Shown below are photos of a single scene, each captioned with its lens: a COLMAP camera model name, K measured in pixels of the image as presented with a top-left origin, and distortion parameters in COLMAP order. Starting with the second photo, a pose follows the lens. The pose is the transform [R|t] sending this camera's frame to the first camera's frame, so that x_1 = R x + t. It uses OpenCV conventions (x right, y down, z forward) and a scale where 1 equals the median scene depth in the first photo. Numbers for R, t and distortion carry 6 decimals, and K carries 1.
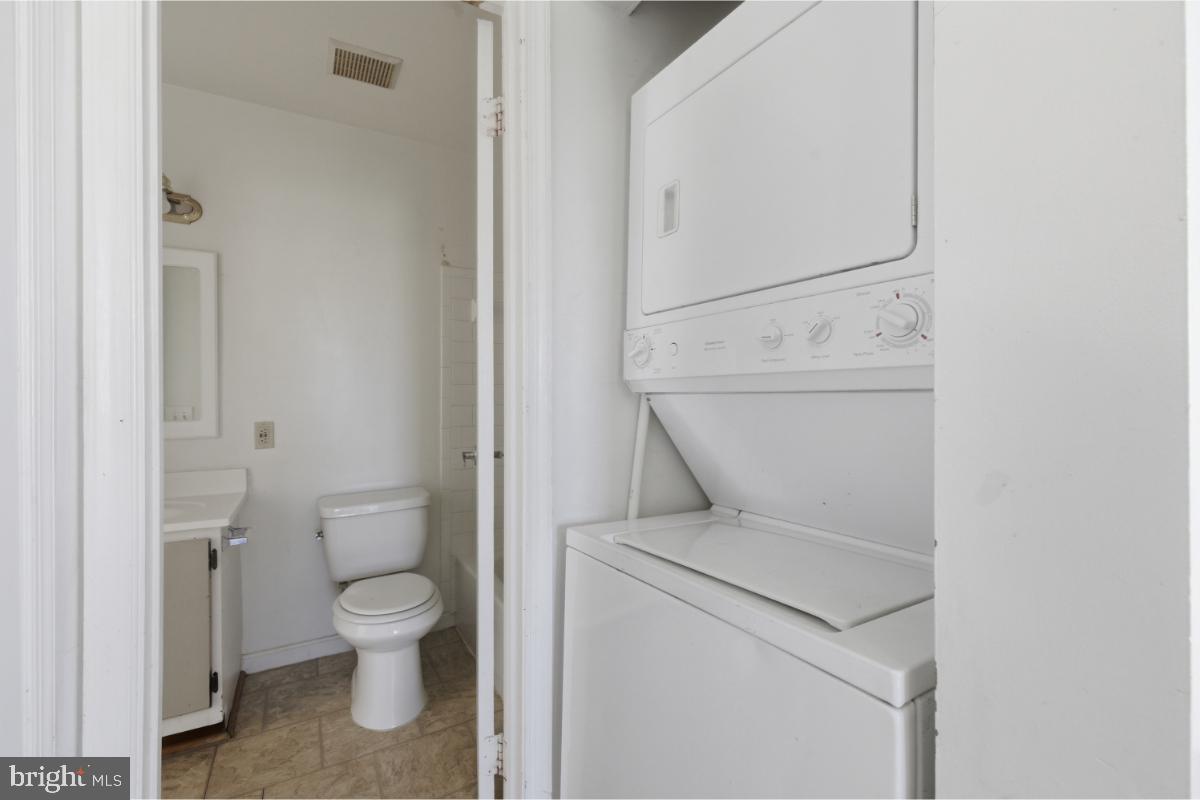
lens RADIAL K [[513.8, 0, 599.0], [0, 513.8, 384.6], [0, 0, 1]] dist [-0.008608, -0.000336]
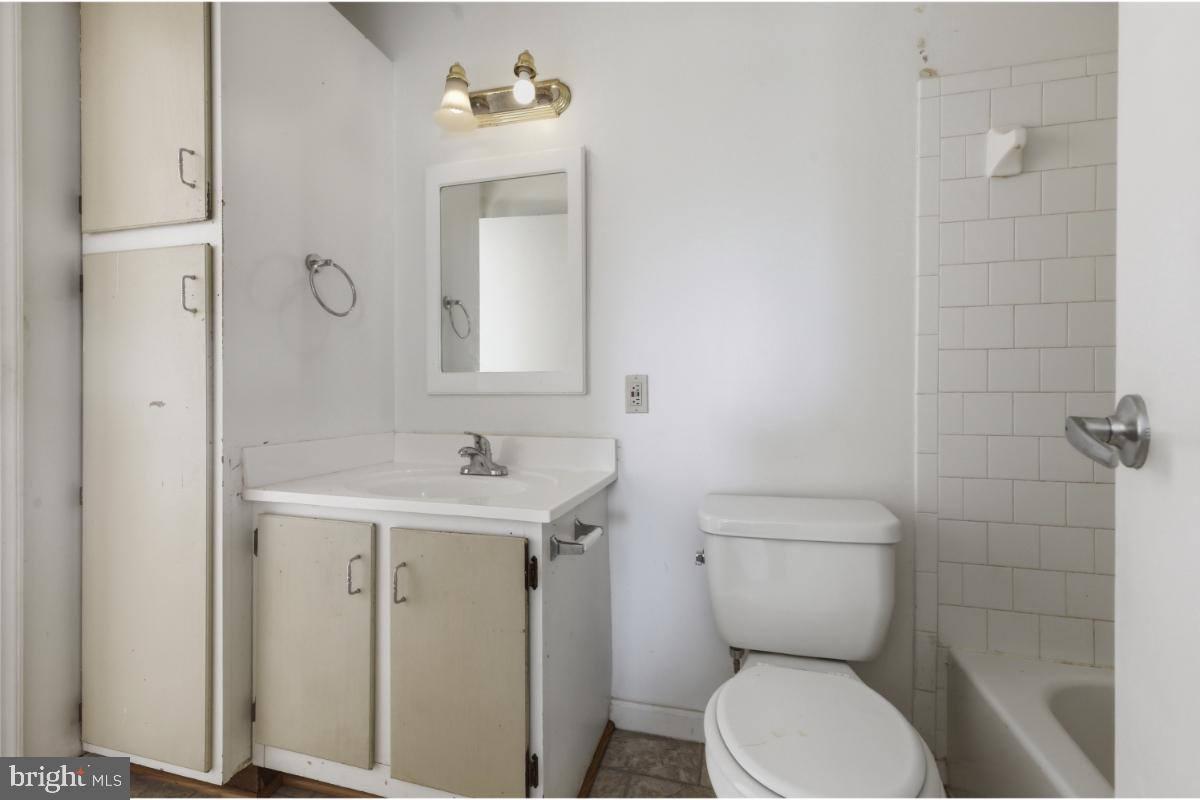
lens RADIAL K [[513.8, 0, 599.0], [0, 513.8, 384.6], [0, 0, 1]] dist [-0.008608, -0.000336]
pose [[0.702638, -0.001223, -0.711546, -0.201663], [-0.000507, 0.999997, -0.002220, 0.091086], [0.711547, 0.001921, 0.702636, 0.492639]]
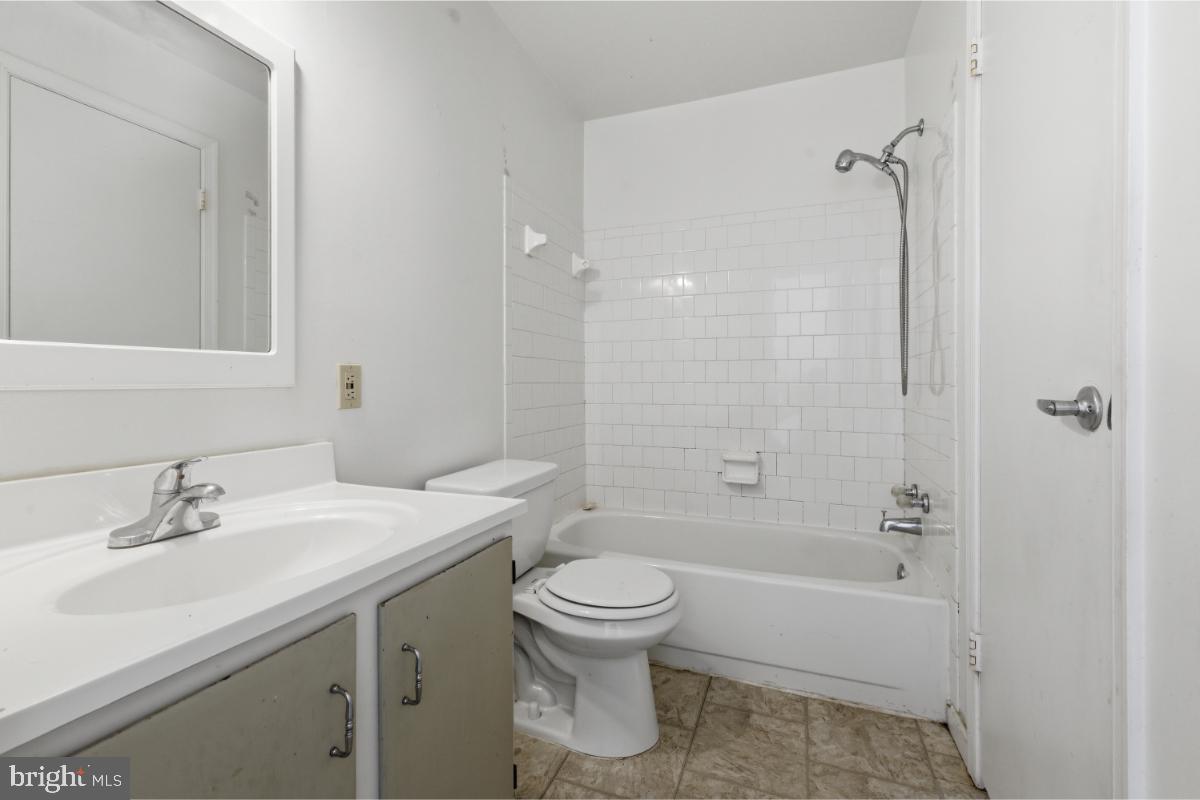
lens RADIAL K [[513.8, 0, 599.0], [0, 513.8, 384.6], [0, 0, 1]] dist [-0.008608, -0.000336]
pose [[0.792238, -0.000181, 0.610212, -0.821096], [0.002504, 0.999993, -0.002955, 0.103595], [-0.610207, 0.003869, 0.792233, 0.362359]]
